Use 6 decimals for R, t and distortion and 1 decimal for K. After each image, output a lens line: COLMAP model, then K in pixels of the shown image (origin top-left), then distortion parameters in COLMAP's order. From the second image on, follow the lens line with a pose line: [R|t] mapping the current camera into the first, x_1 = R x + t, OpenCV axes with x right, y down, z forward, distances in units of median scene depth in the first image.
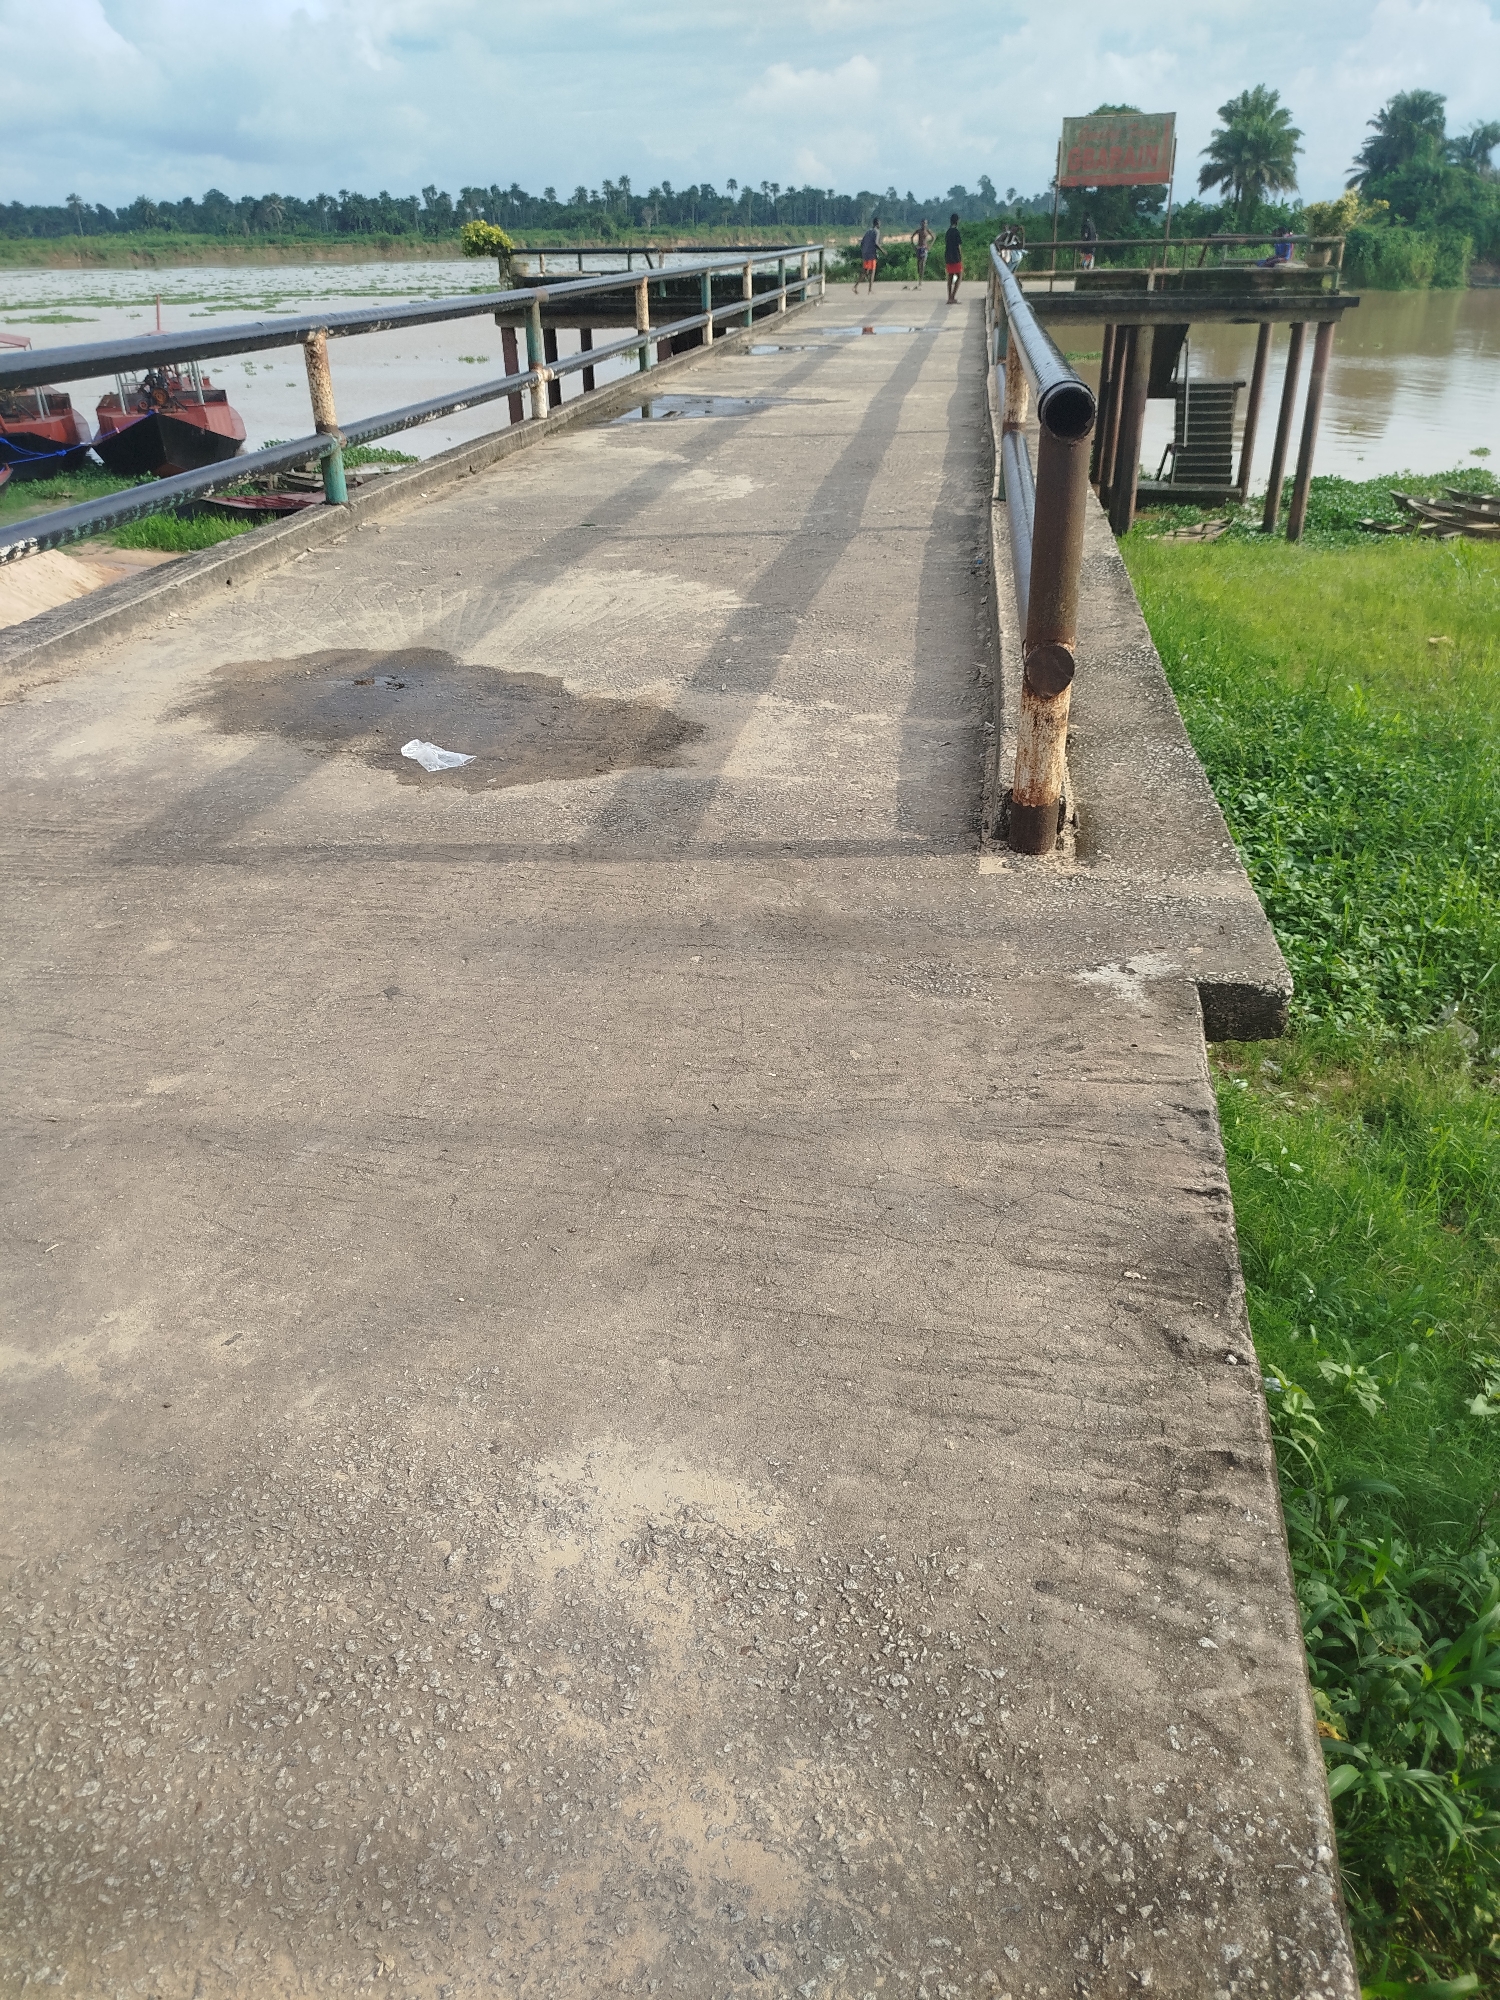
lens RADIAL K [[1392.8, 0, 750.0], [0, 1392.8, 1000.0], [0, 0, 1]] dist [-0.003633, -0.009329]
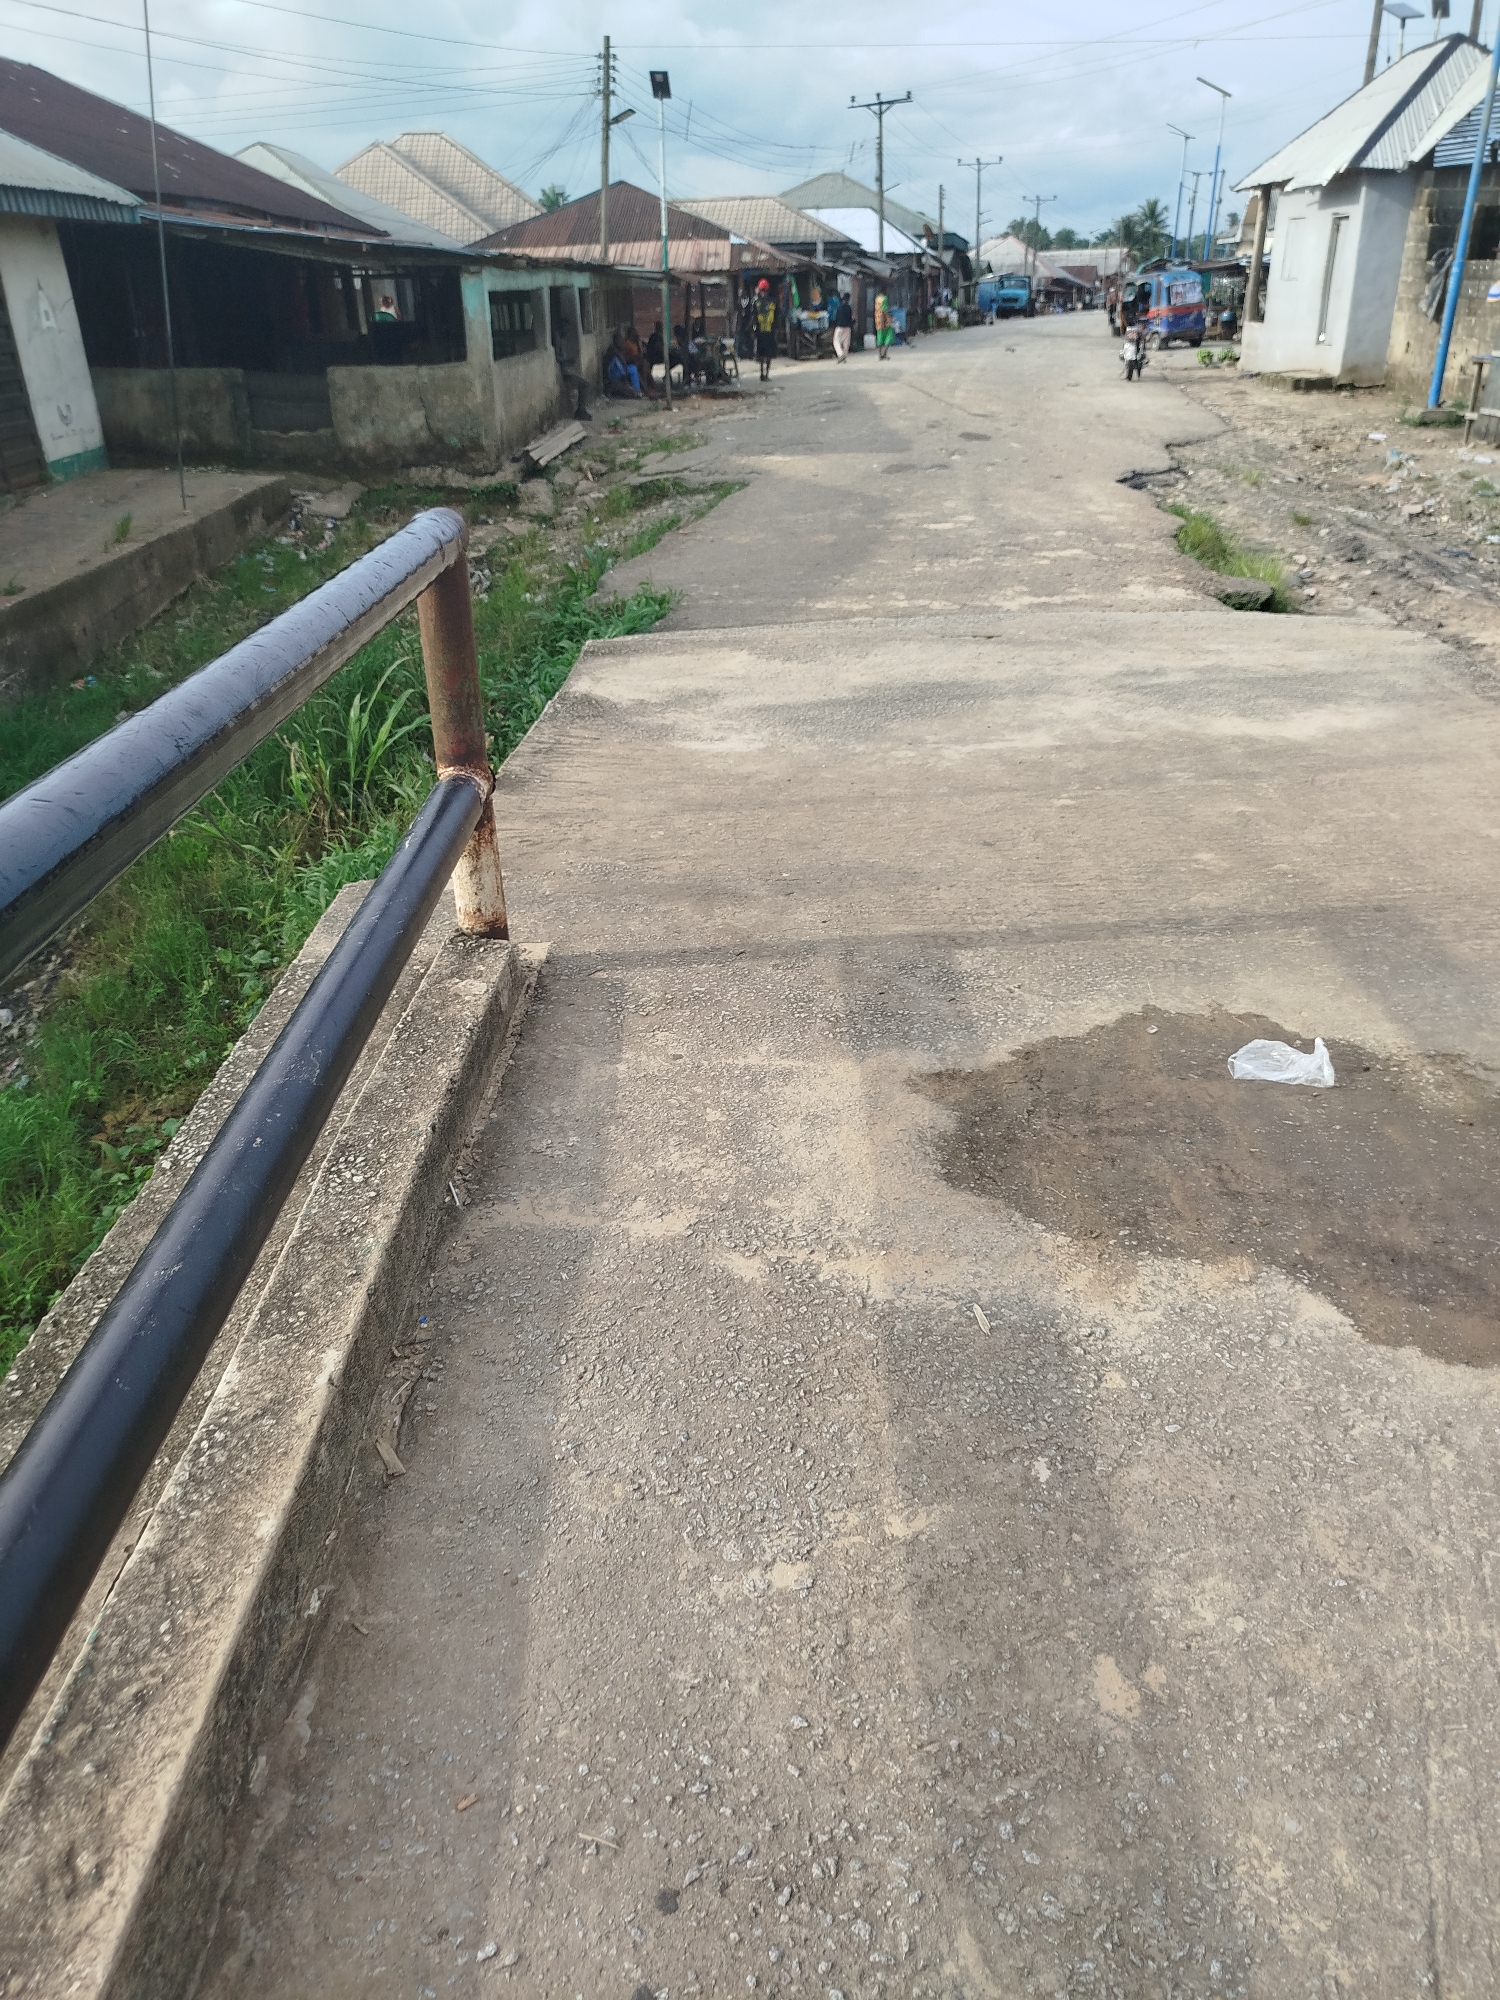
lens RADIAL K [[1392.8, 0, 750.0], [0, 1392.8, 1000.0], [0, 0, 1]] dist [-0.003633, -0.009329]
pose [[-0.988514, 0.102072, -0.111447, 0.122526], [-0.033784, 0.569526, 0.821278, -0.834283], [0.147302, 0.815611, -0.559537, 1.467295]]
